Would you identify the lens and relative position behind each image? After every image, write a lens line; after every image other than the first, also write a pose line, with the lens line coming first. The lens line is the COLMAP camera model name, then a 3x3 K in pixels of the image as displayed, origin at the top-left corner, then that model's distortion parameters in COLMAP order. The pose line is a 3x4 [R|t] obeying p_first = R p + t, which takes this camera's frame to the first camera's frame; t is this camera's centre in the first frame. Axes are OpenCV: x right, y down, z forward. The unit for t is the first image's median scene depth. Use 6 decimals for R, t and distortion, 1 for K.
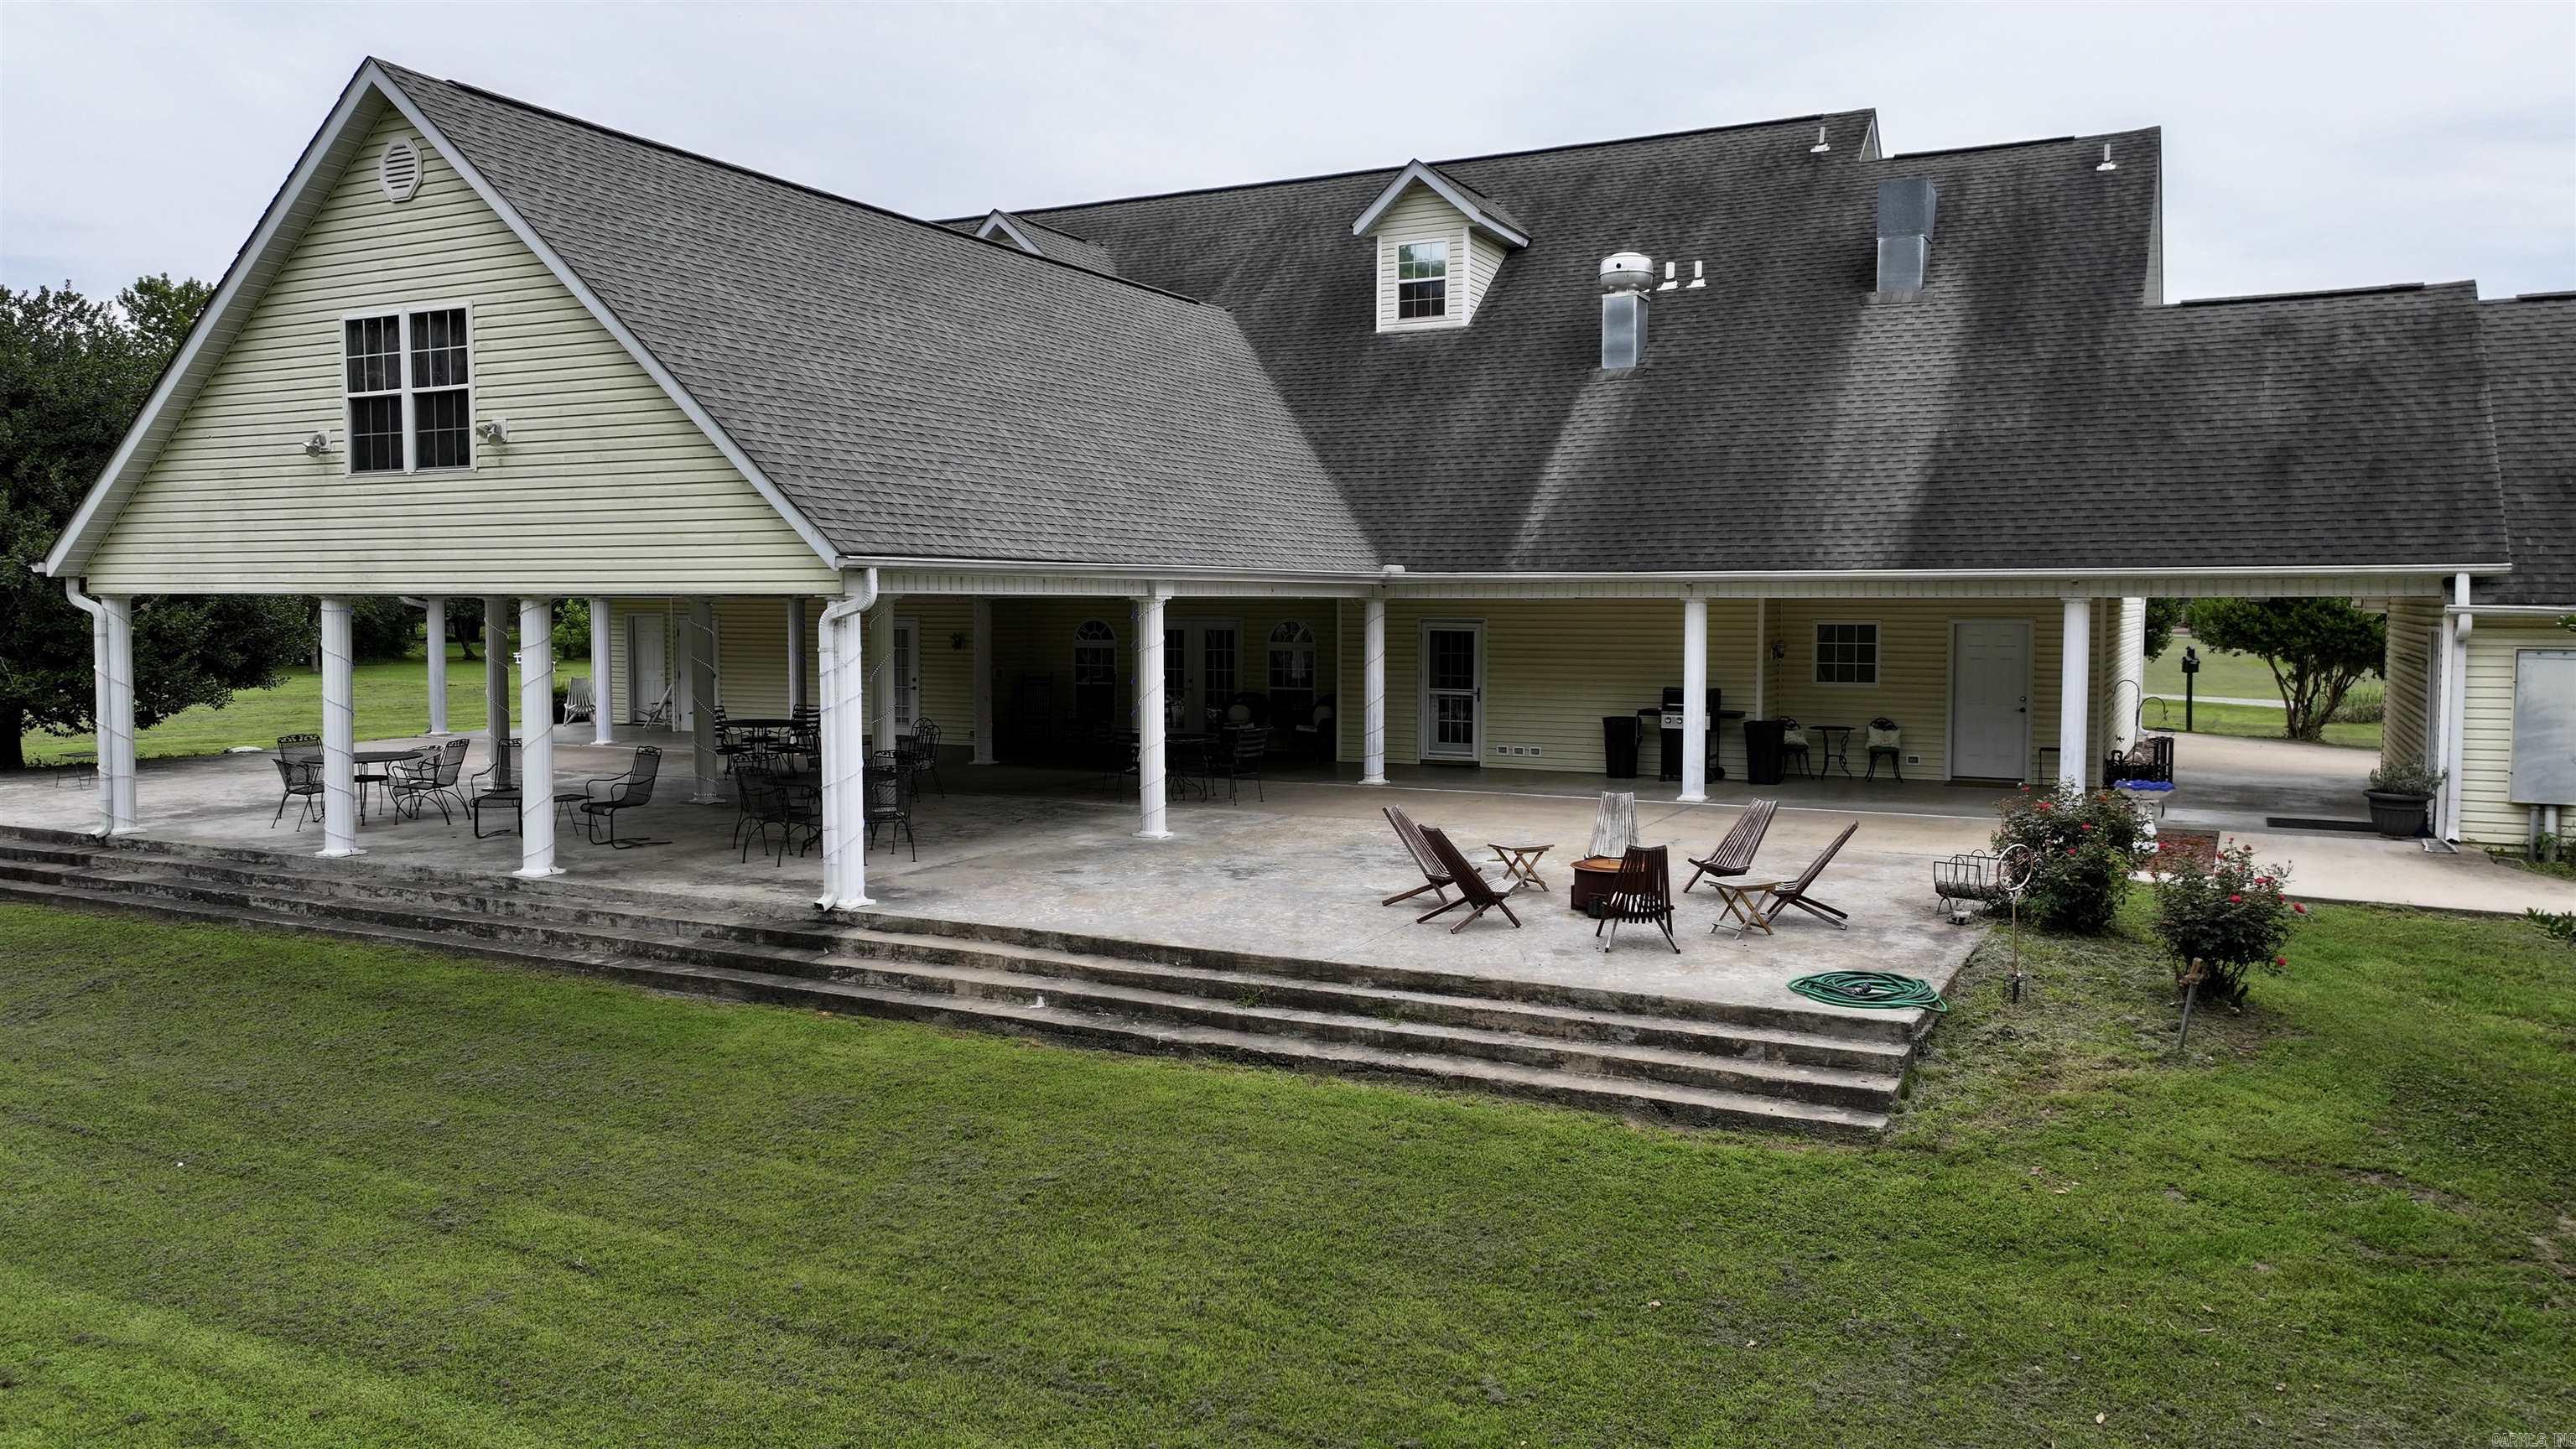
lens RADIAL K [[1791.3, 0, 1286.6], [0, 1791.3, 723.9], [0, 0, 1]] dist [-0.001882, 0.001353]
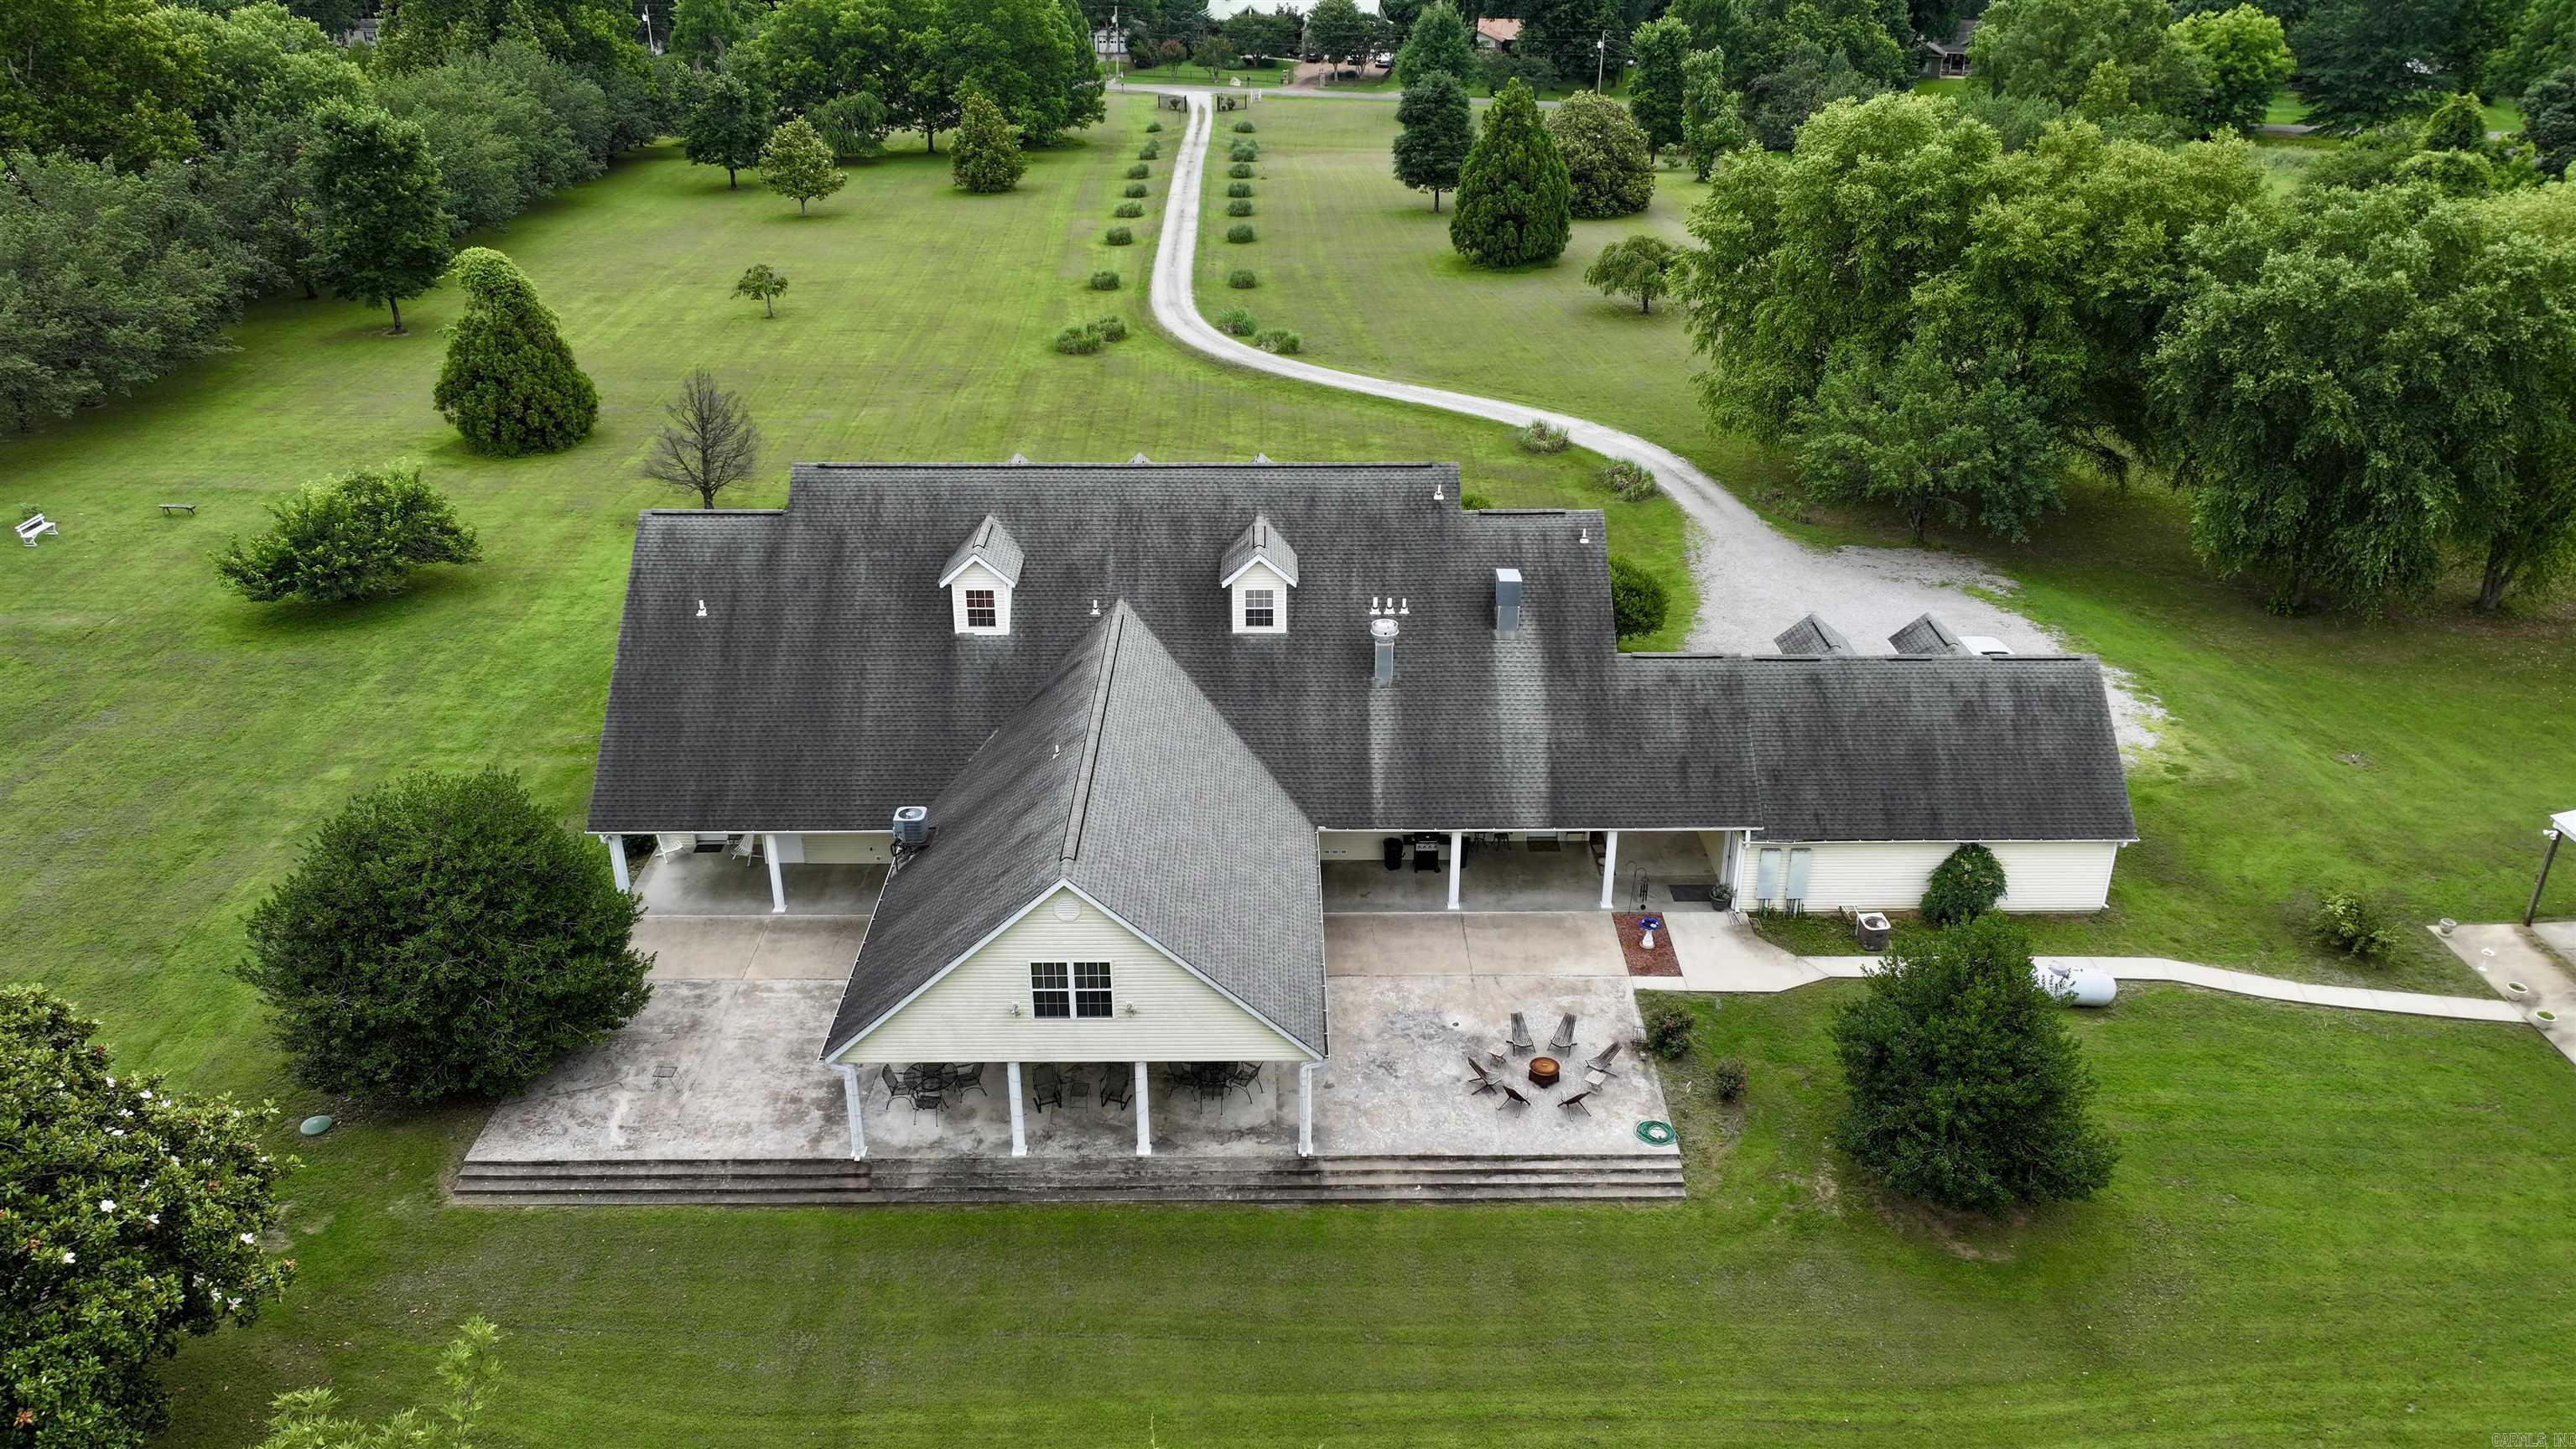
lens RADIAL K [[1791.3, 0, 1288.0], [0, 1791.3, 723.5], [0, 0, 1]] dist [-0.001882, 0.001353]
pose [[0.882461, -0.198710, 0.426352, -0.943195], [0.029532, 0.928007, 0.371390, -1.098462], [-0.469457, -0.315146, 0.824799, -0.748943]]
